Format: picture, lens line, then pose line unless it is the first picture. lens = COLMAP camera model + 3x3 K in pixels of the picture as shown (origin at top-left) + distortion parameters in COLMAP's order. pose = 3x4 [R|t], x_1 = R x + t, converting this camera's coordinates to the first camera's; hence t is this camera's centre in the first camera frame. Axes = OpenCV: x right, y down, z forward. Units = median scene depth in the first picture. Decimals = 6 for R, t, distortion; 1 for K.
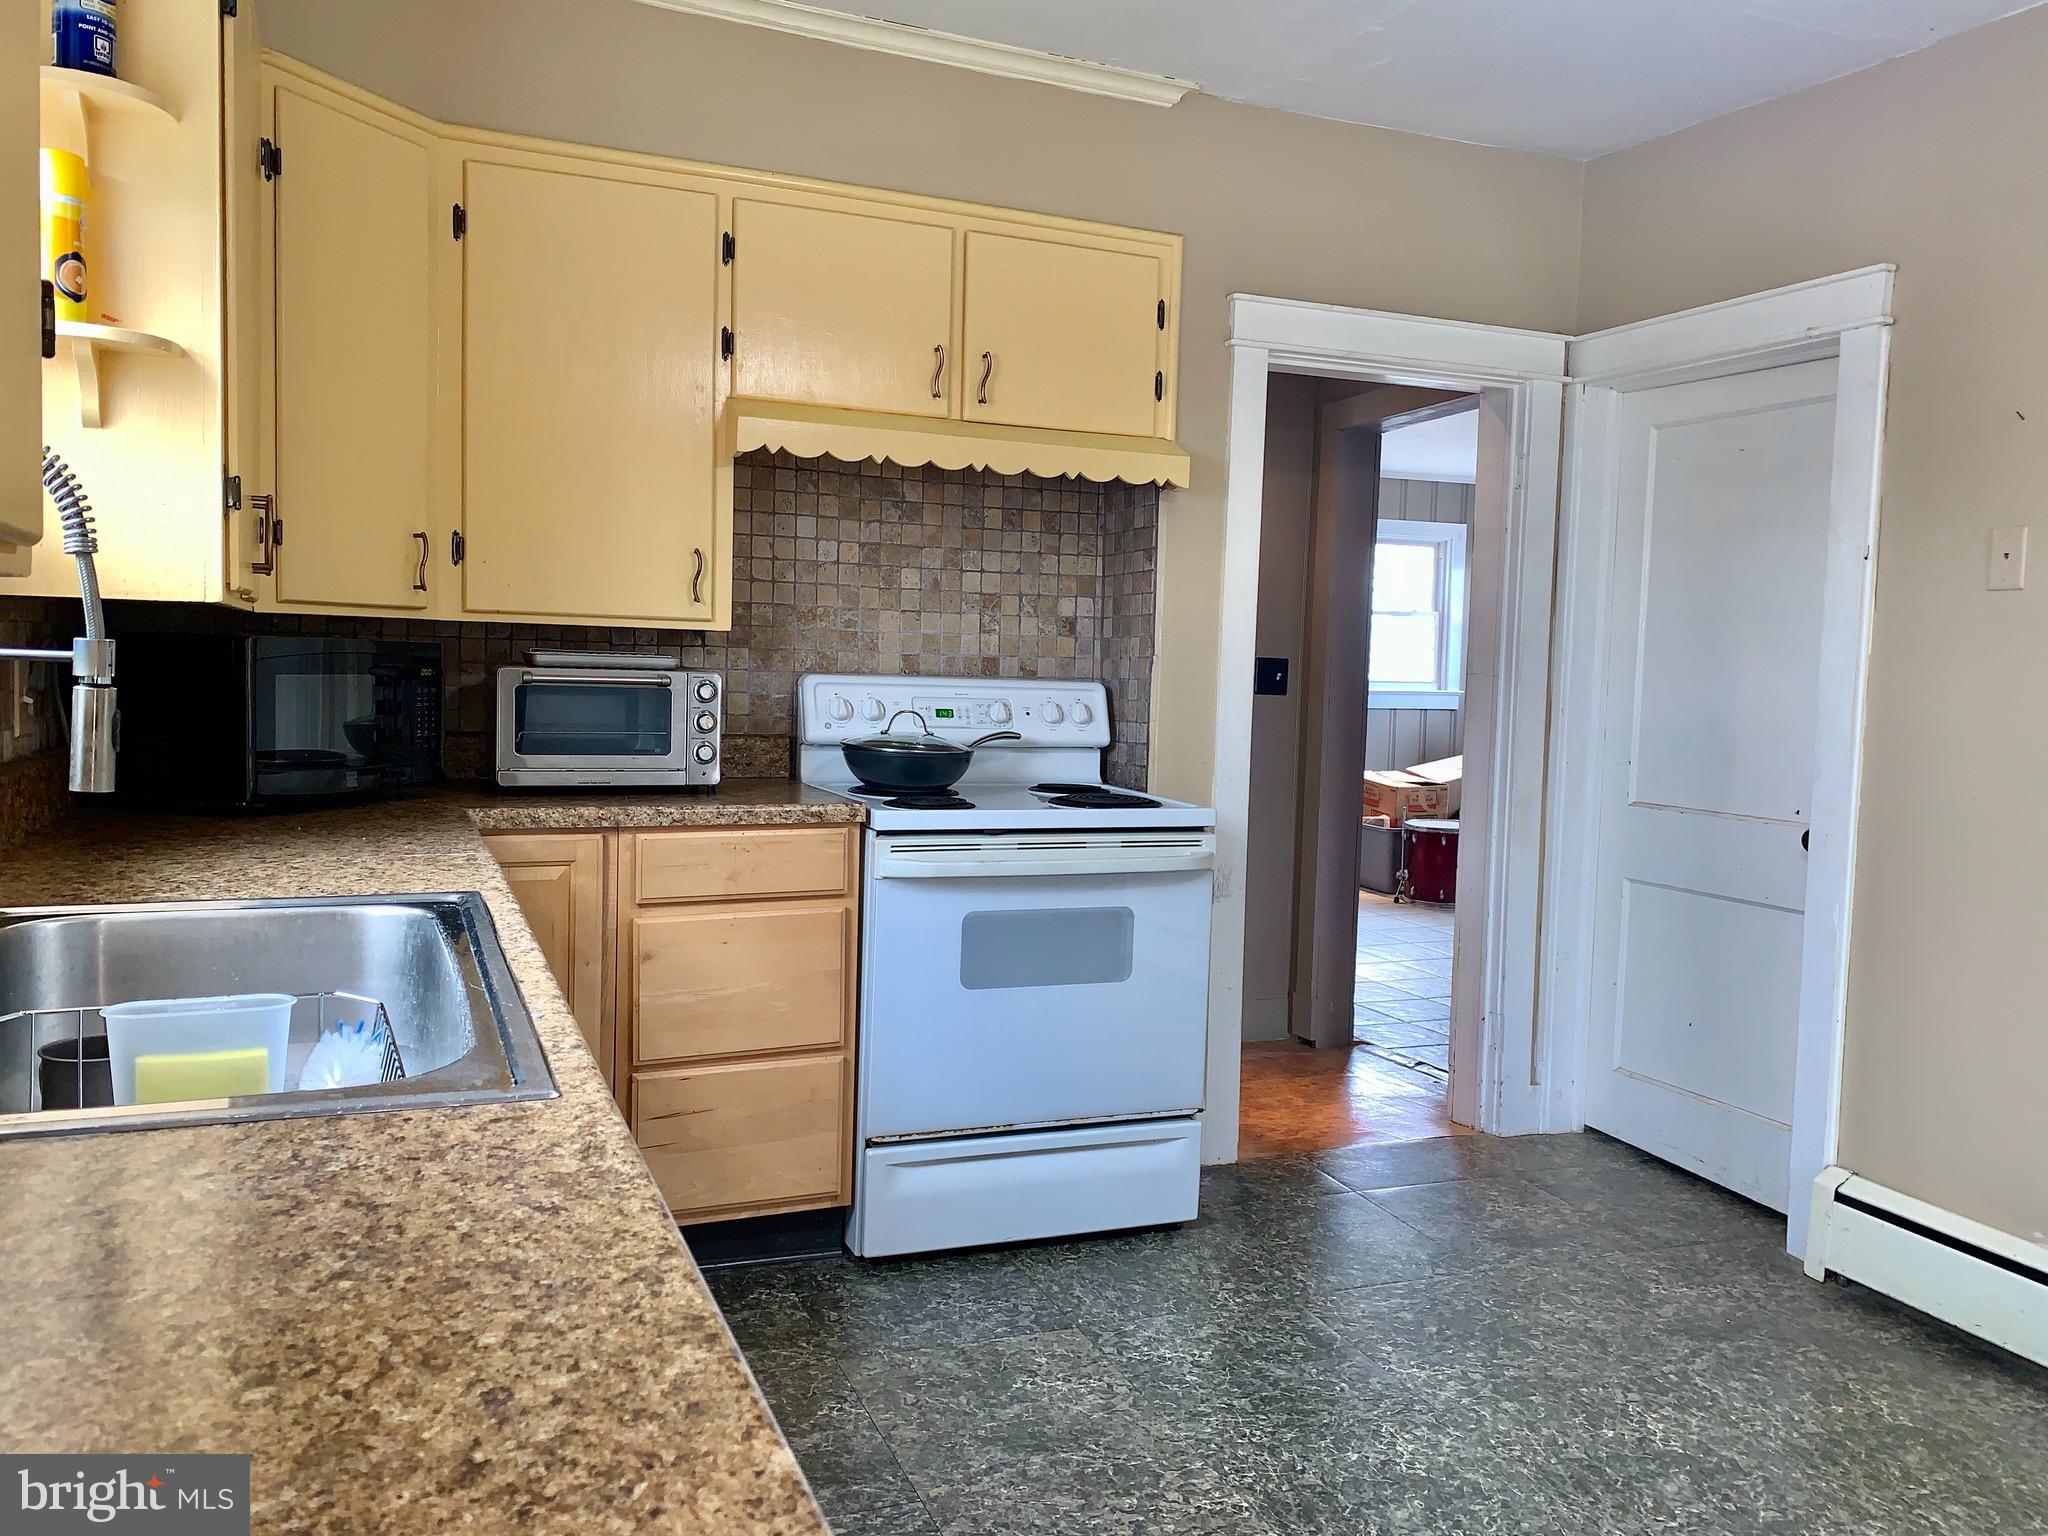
lens RADIAL K [[1559.5, 0, 1035.2], [0, 1559.5, 767.1], [0, 0, 1]] dist [0.050379, -0.064928]
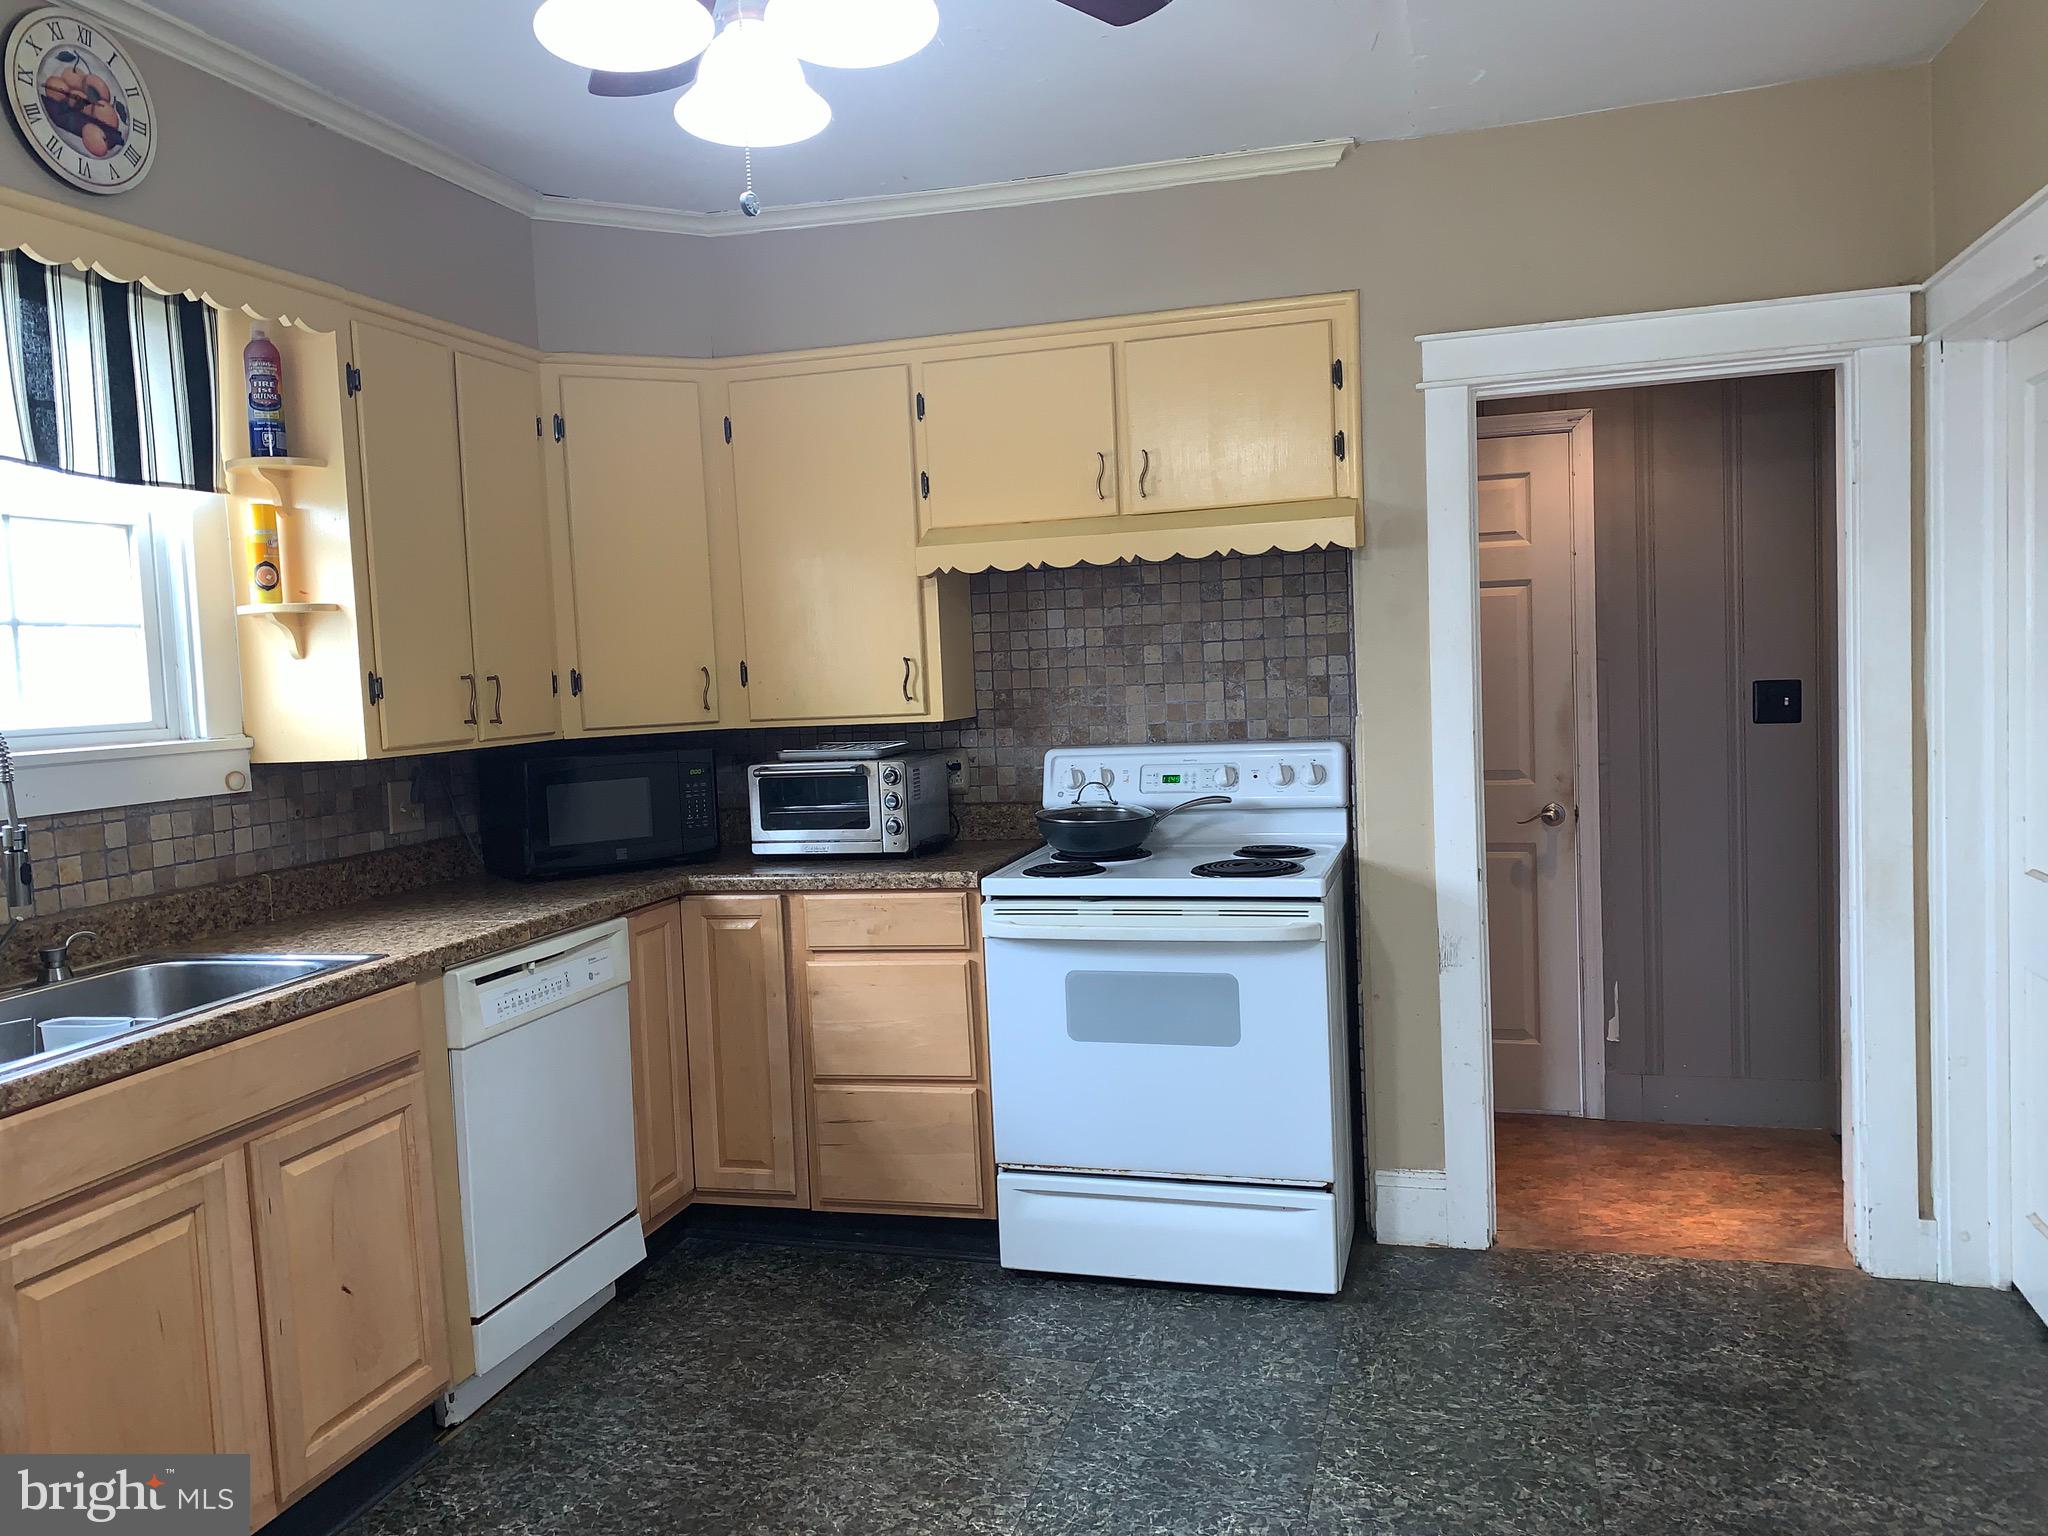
lens RADIAL K [[1559.5, 0, 1022.8], [0, 1559.5, 761.8], [0, 0, 1]] dist [0.050379, -0.064928]
pose [[0.777754, -0.022926, -0.628151, 0.597956], [0.023662, 0.999694, -0.007189, -0.045814], [0.628123, -0.009272, 0.778059, 0.111877]]
